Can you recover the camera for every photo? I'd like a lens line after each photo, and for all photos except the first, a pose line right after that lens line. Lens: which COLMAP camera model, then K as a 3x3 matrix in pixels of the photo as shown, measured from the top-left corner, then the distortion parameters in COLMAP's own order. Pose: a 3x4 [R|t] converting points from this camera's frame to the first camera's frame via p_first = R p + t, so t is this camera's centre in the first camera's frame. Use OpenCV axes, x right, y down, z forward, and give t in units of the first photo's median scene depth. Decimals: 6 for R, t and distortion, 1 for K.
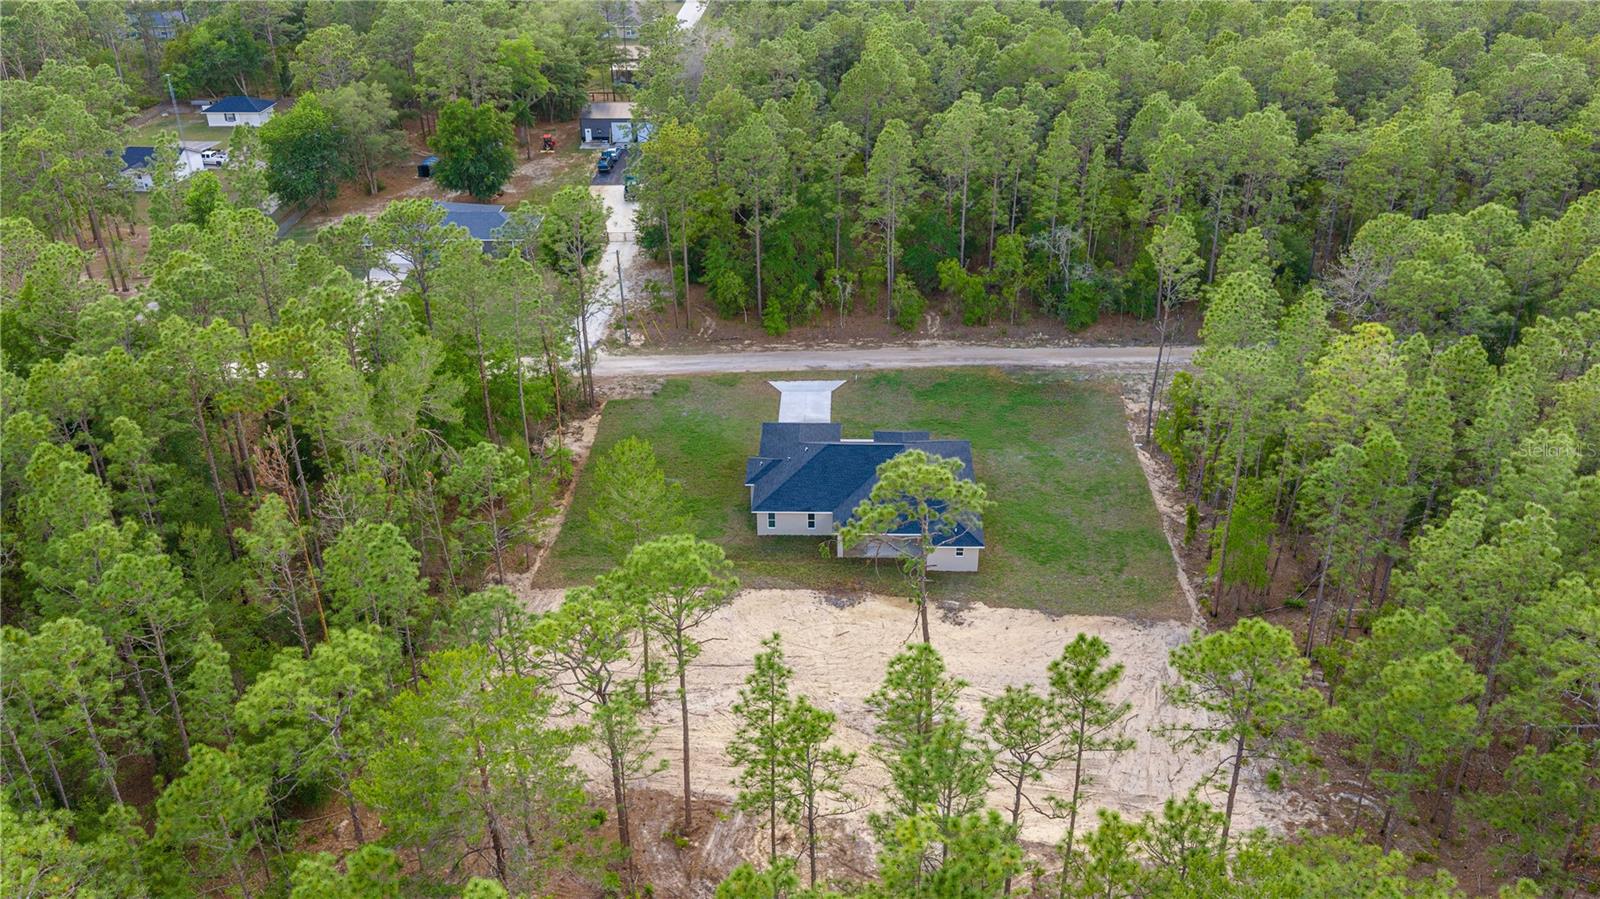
lens RADIAL K [[1315.4, 0, 800.5], [0, 1315.4, 449.2], [0, 0, 1]] dist [0.006008, -0.004230]
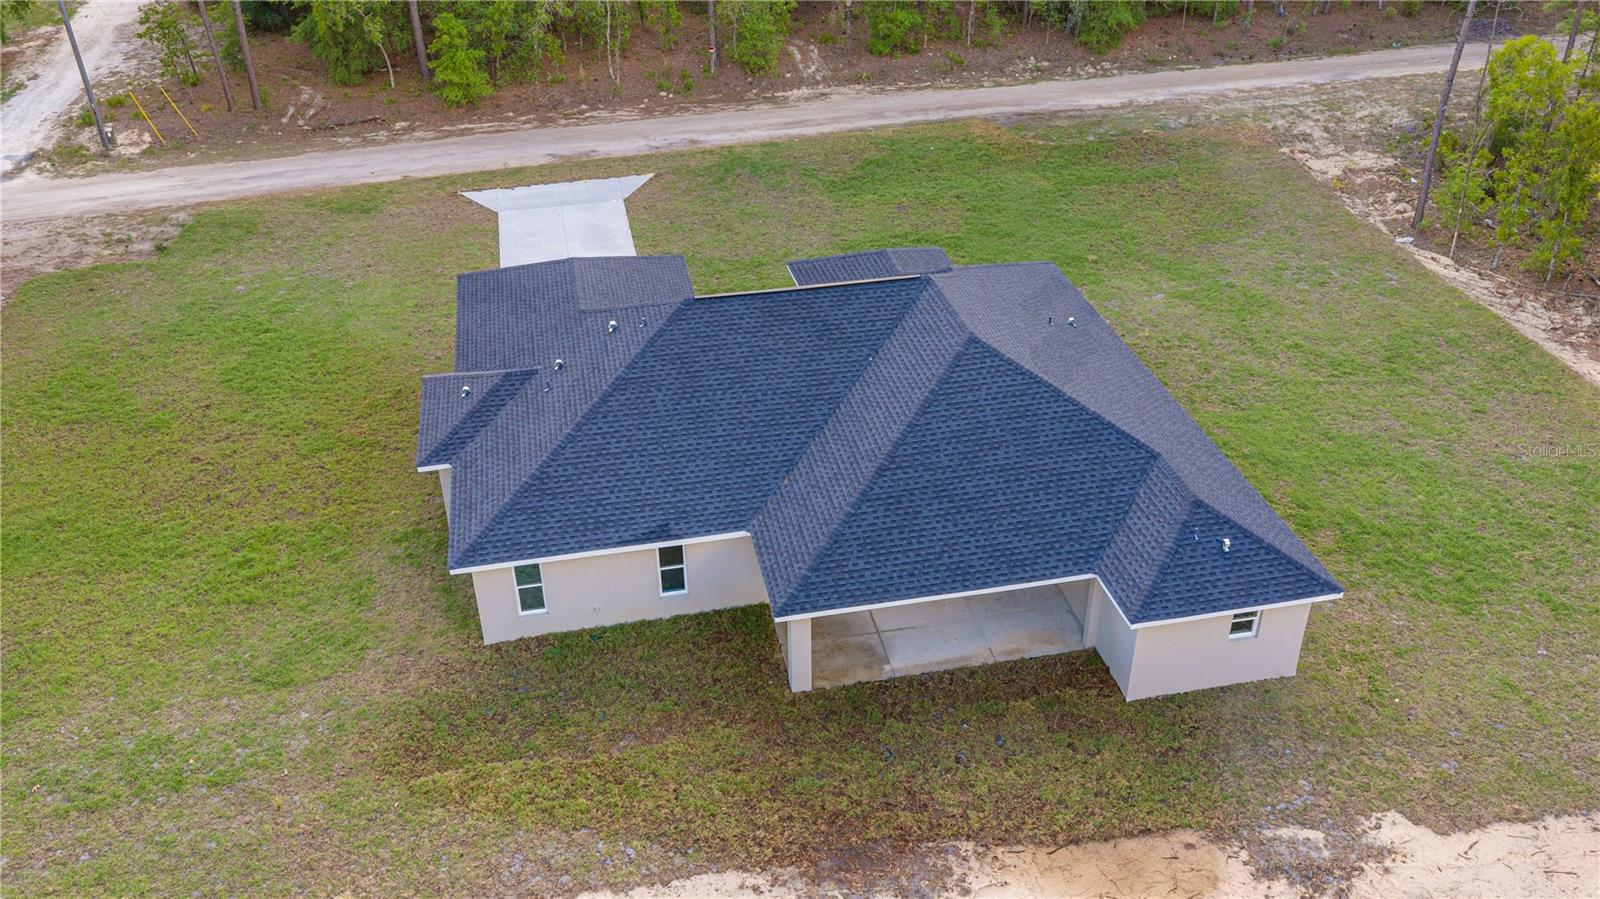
lens RADIAL K [[1315.4, 0, 799.9], [0, 1315.4, 446.6], [0, 0, 1]] dist [0.006008, -0.004230]
pose [[0.970764, -0.126364, 0.204081, -0.015489], [0.114479, 0.991021, 0.069076, 0.009507], [-0.210977, -0.043693, 0.976514, 0.573676]]
